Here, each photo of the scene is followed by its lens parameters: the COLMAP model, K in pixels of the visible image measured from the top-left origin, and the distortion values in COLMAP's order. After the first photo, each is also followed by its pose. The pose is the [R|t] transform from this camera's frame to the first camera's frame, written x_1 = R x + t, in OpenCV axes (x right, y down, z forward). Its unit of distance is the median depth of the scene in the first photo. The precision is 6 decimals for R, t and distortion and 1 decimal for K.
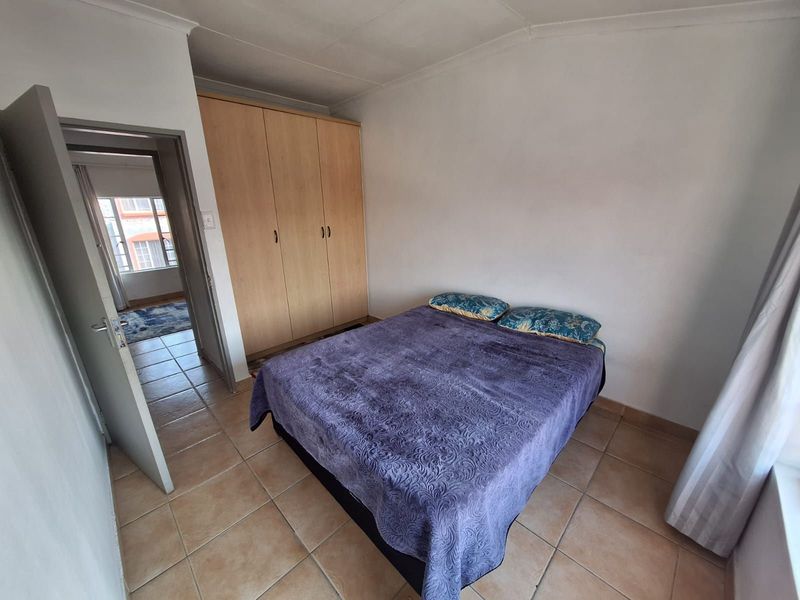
lens RADIAL K [[312.2, 0, 401.9], [0, 312.2, 304.3], [0, 0, 1]] dist [-0.011761, 0.000015]
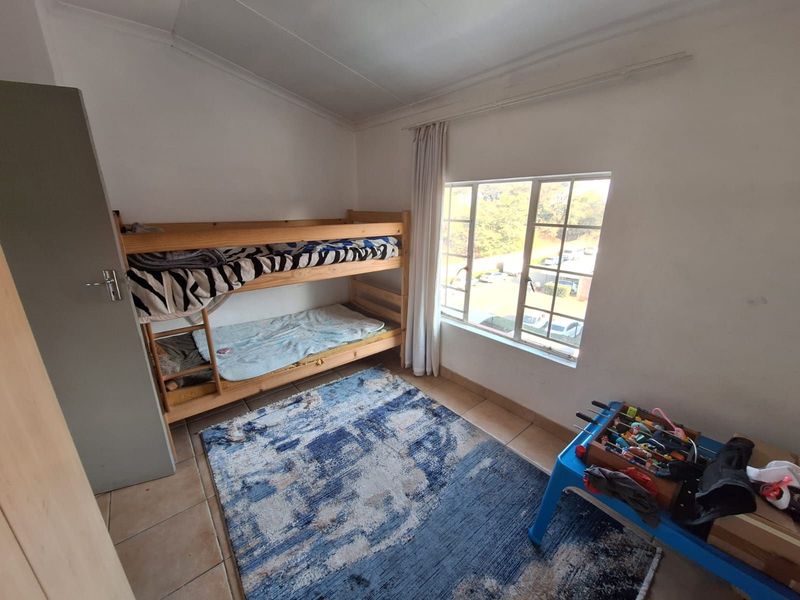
lens RADIAL K [[312.2, 0, 401.9], [0, 312.2, 304.3], [0, 0, 1]] dist [-0.011761, 0.000015]
pose [[-0.095693, 0.311026, -0.945571, -0.379815], [-0.312008, 0.892688, 0.325207, -0.288763], [0.945248, 0.326146, 0.011619, 0.921352]]
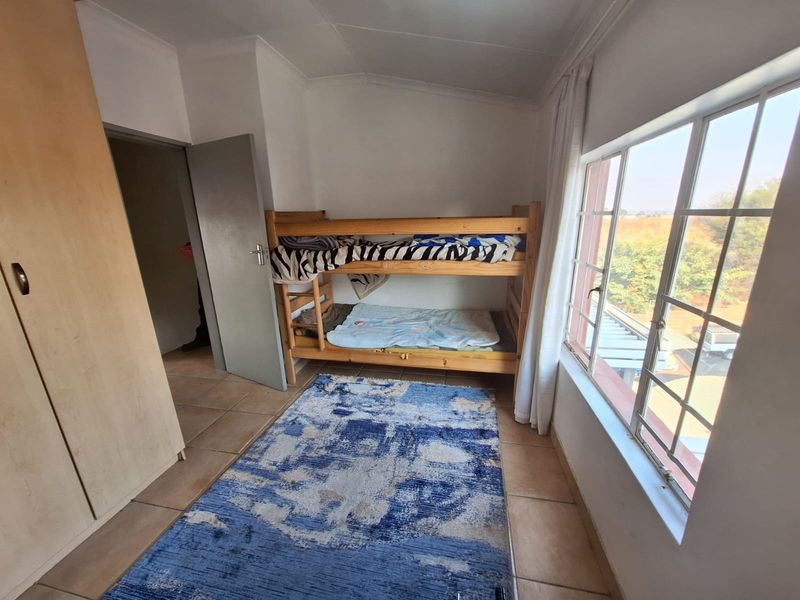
lens RADIAL K [[312.2, 0, 401.9], [0, 312.2, 304.3], [0, 0, 1]] dist [-0.011761, 0.000015]
pose [[-0.838625, 0.180718, -0.513857, -0.565614], [-0.135708, 0.844296, 0.518409, -0.334317], [0.527534, 0.504485, -0.683523, 1.135695]]
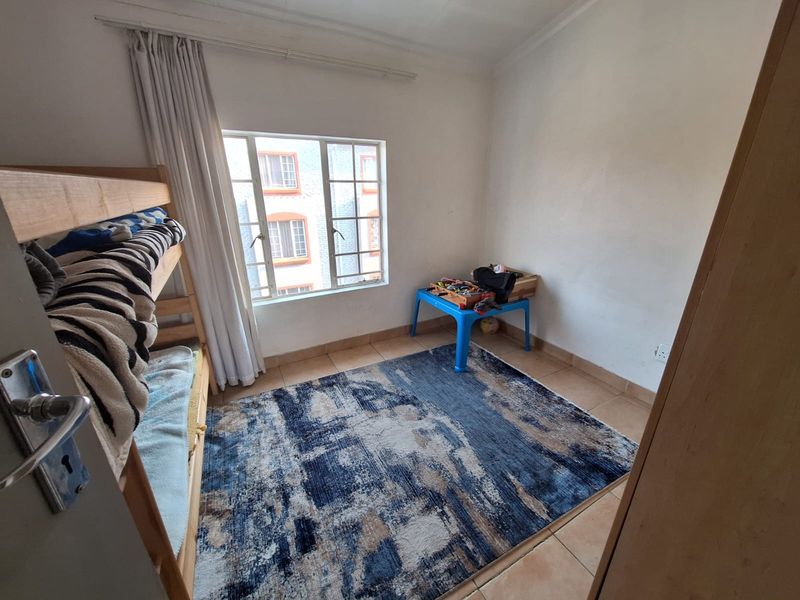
lens RADIAL K [[312.2, 0, 401.9], [0, 312.2, 304.3], [0, 0, 1]] dist [-0.011761, 0.000015]
pose [[0.956840, 0.114040, -0.267304, -0.576981], [-0.102347, 0.993096, 0.057324, -0.151354], [0.271996, -0.027492, 0.961906, 0.615566]]
